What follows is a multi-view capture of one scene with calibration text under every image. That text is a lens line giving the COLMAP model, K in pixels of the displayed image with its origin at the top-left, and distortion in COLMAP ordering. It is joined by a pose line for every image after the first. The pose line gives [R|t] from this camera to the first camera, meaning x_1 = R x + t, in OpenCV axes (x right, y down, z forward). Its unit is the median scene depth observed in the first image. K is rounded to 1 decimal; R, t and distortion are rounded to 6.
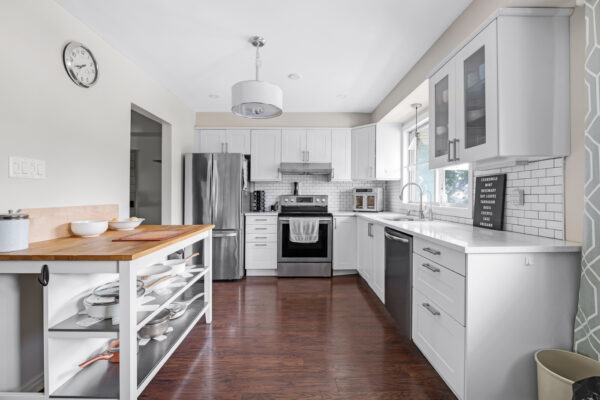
lens RADIAL K [[263.6, 0, 299.4], [0, 263.6, 194.6], [0, 0, 1]] dist [-0.002005, -0.001497]
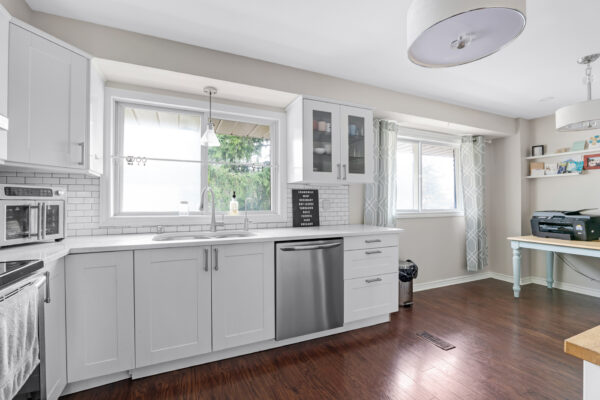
lens RADIAL K [[252.6, 0, 290.8], [0, 252.6, 202.0], [0, 0, 1]] dist [-0.009940, -0.000081]
pose [[-0.360851, 0.003444, 0.932617, -0.325371], [-0.002316, 0.999987, -0.004589, 0.001071], [-0.932621, -0.003816, -0.360838, 0.971568]]
